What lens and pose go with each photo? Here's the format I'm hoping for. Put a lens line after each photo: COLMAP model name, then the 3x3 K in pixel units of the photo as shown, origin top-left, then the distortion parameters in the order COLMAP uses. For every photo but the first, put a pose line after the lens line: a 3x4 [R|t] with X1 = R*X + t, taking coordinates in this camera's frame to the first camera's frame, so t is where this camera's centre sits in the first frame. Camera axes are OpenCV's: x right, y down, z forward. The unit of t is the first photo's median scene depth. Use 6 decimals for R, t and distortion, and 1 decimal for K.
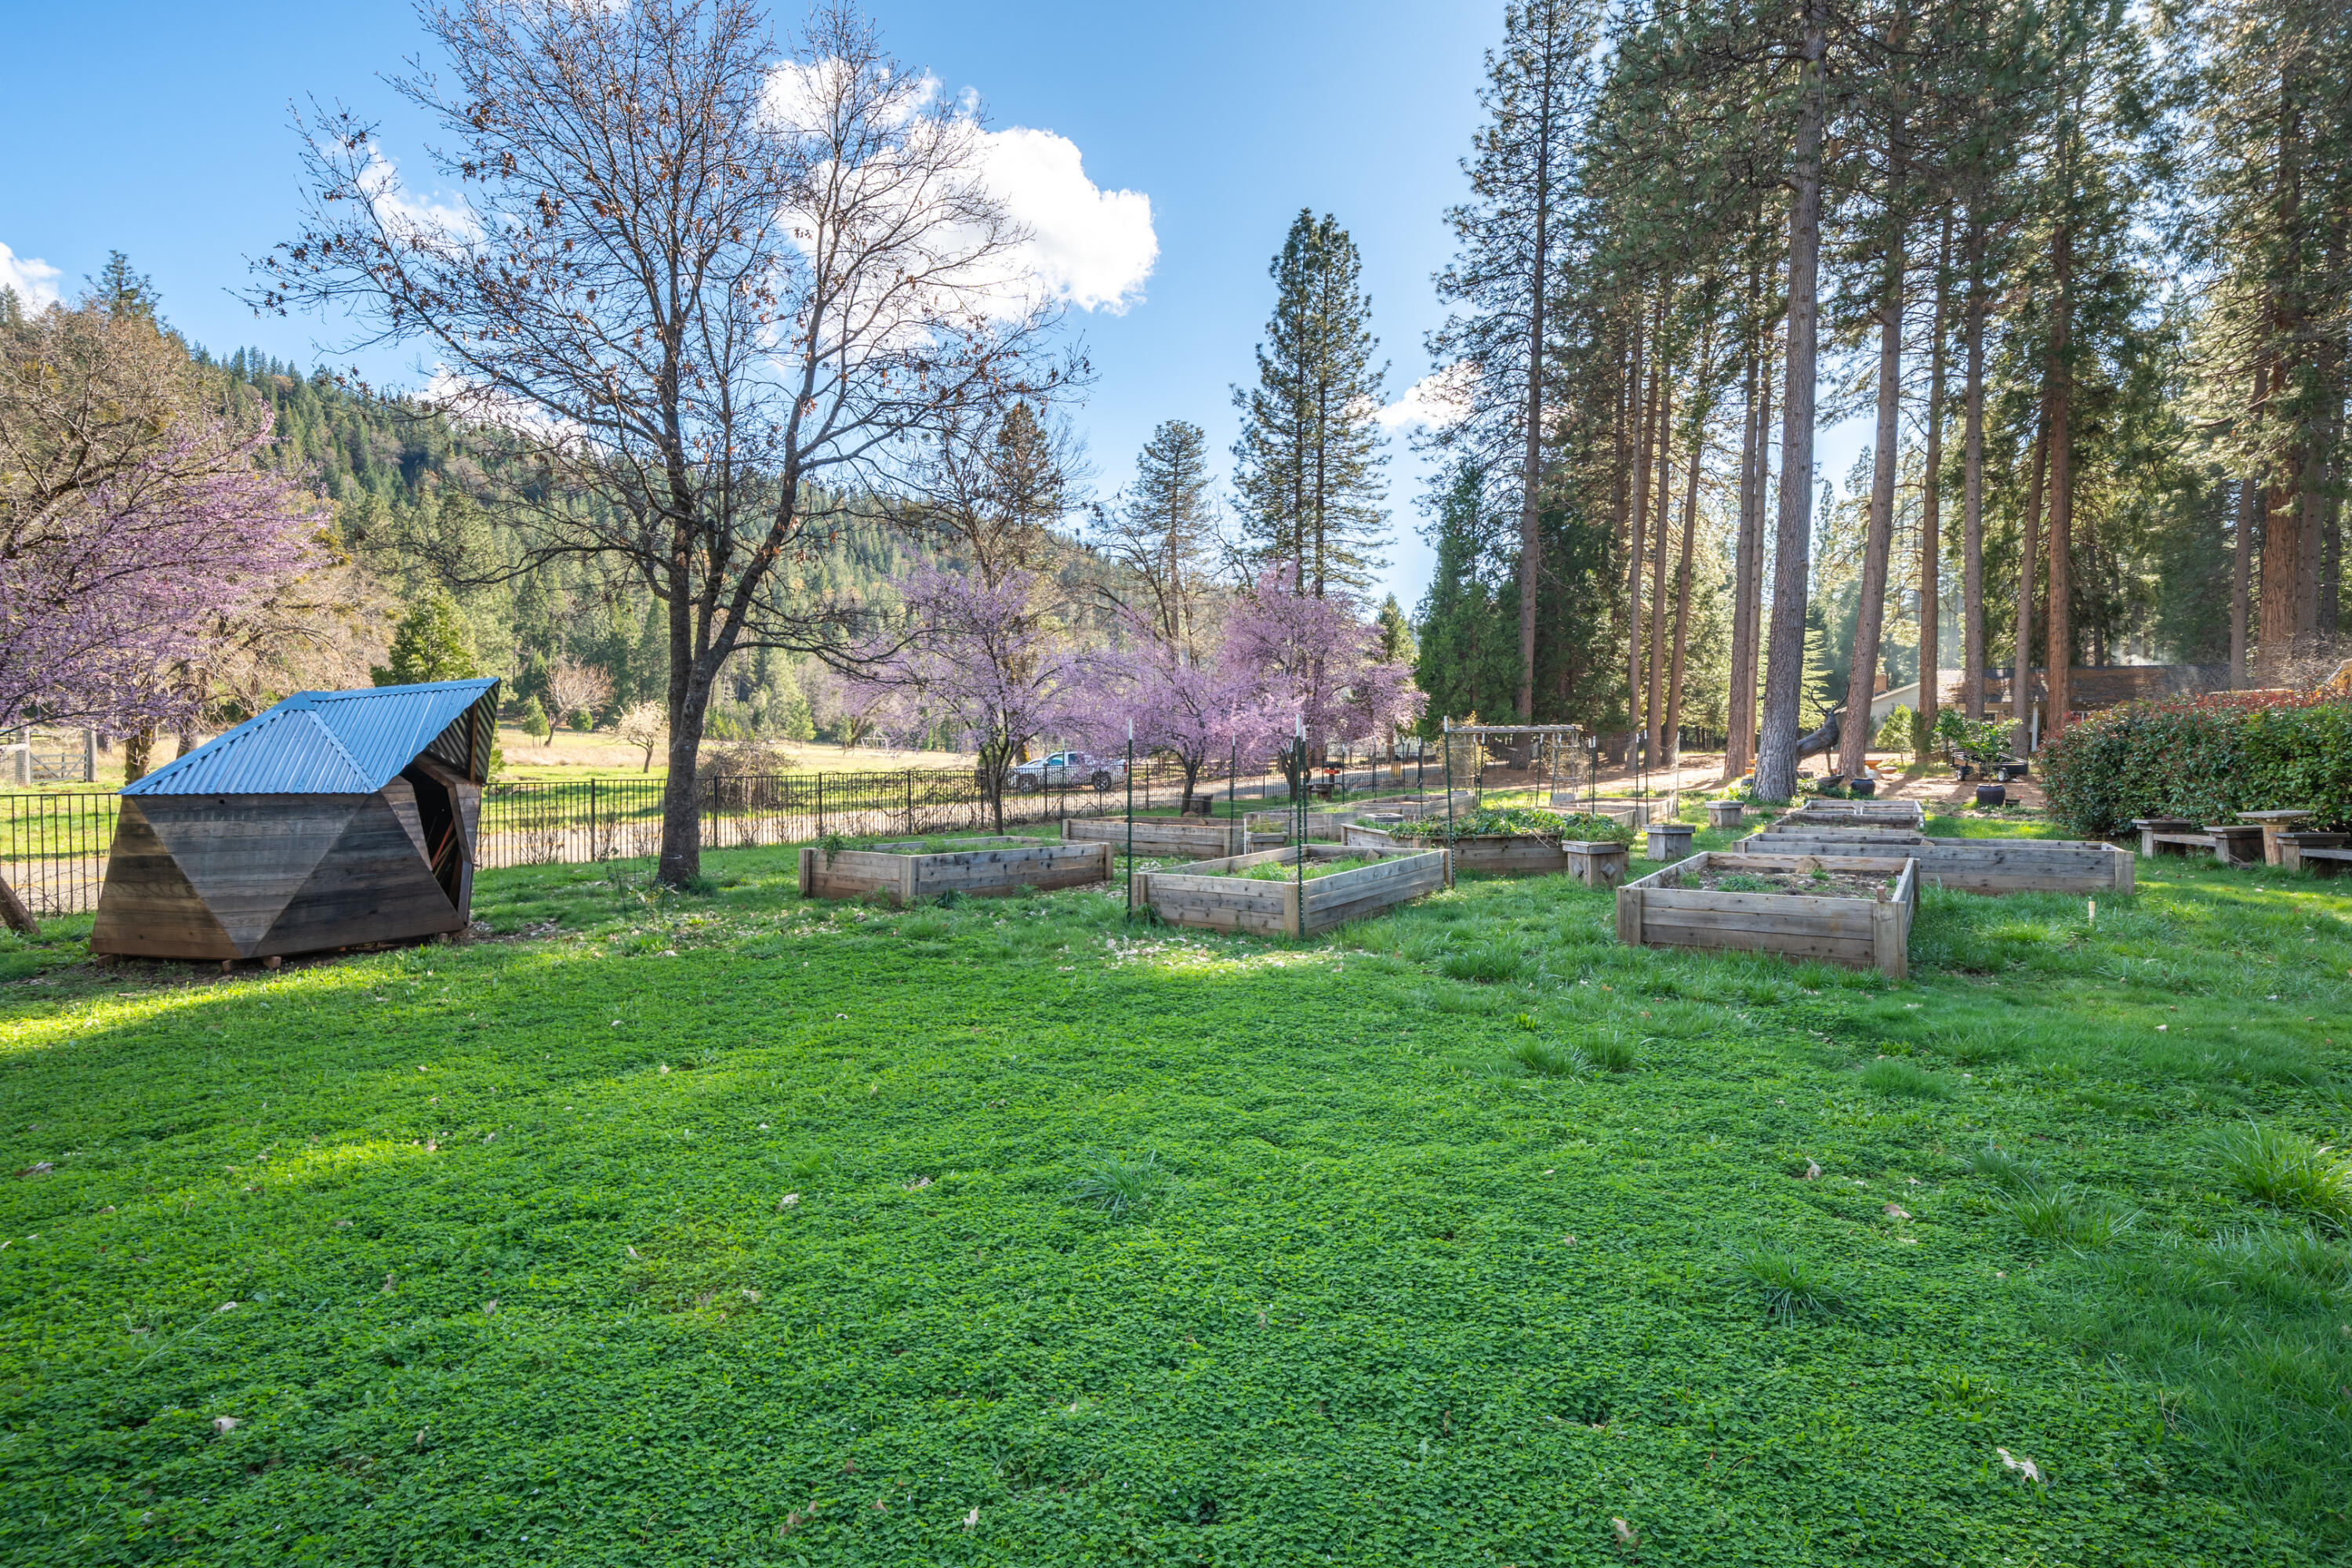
lens RADIAL K [[1015.7, 0, 1173.1], [0, 1015.7, 794.2], [0, 0, 1]] dist [-0.001780, -0.000312]
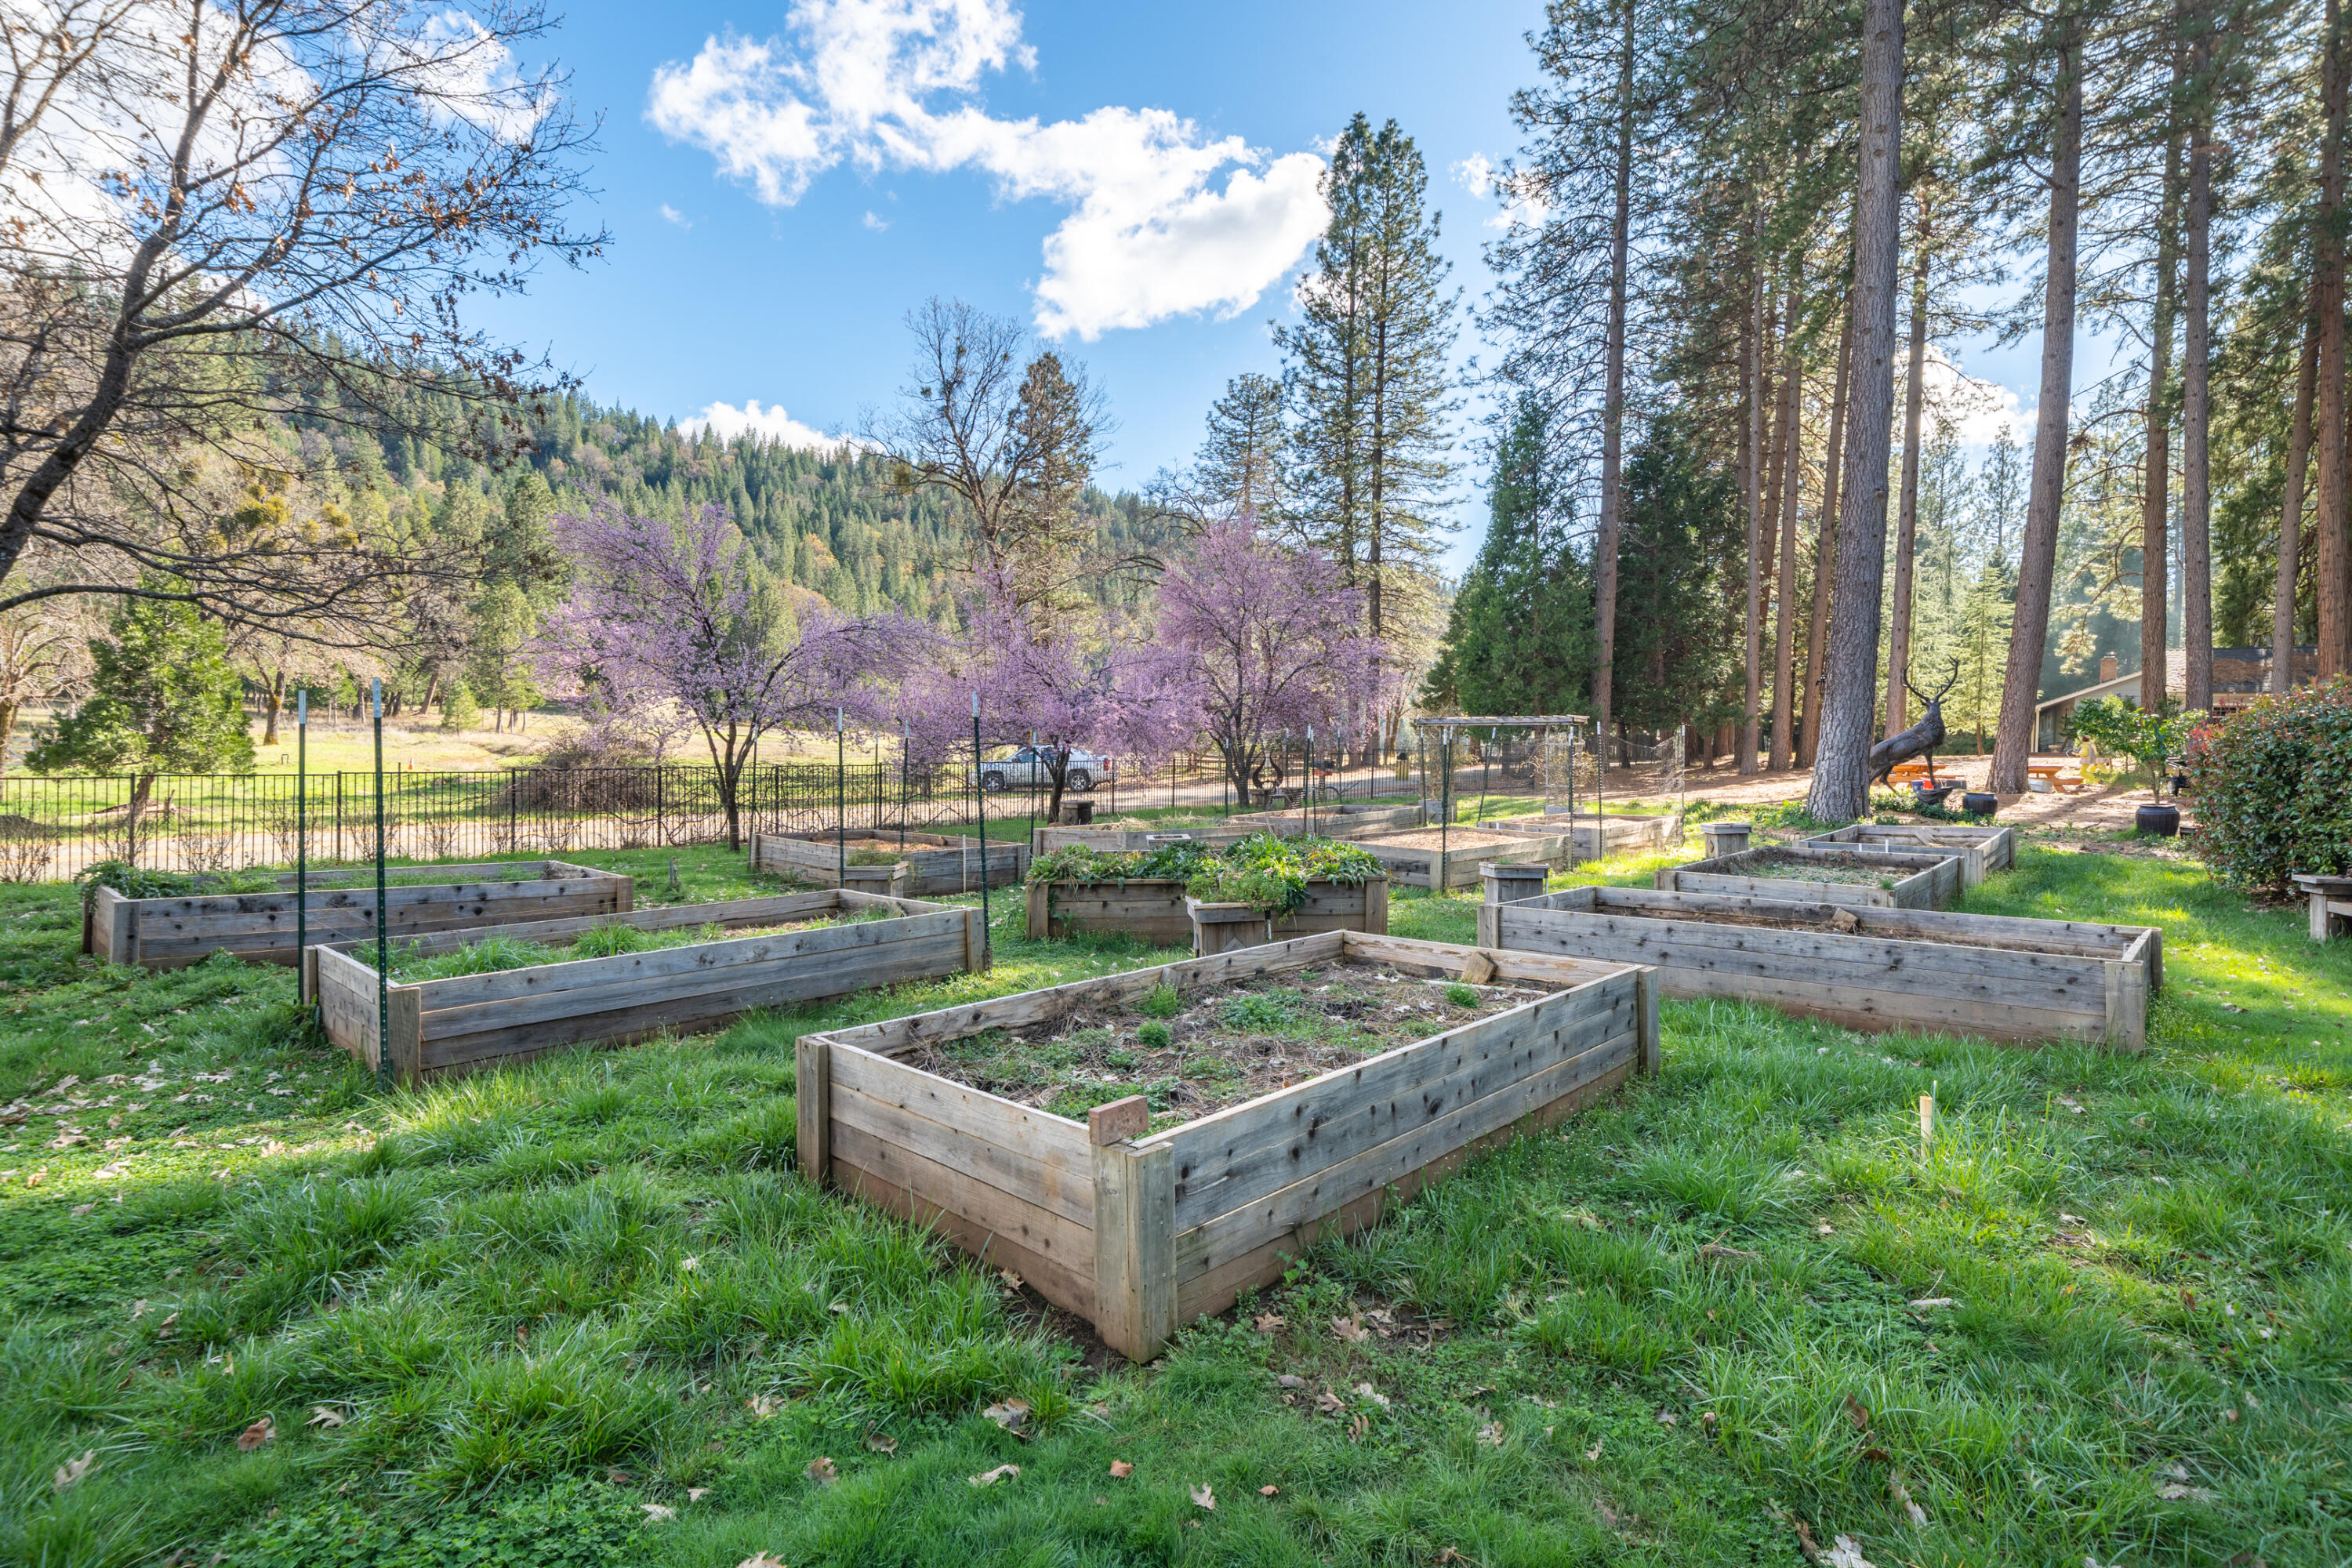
lens RADIAL K [[1095.7, 0, 1177.2], [0, 1095.7, 775.1], [0, 0, 1]] dist [-0.003581, 0.000528]
pose [[0.991997, 0.012935, -0.125599, 0.099301], [-0.014850, 0.999787, -0.014326, -0.003842], [0.125387, 0.016076, 0.991978, 0.073833]]
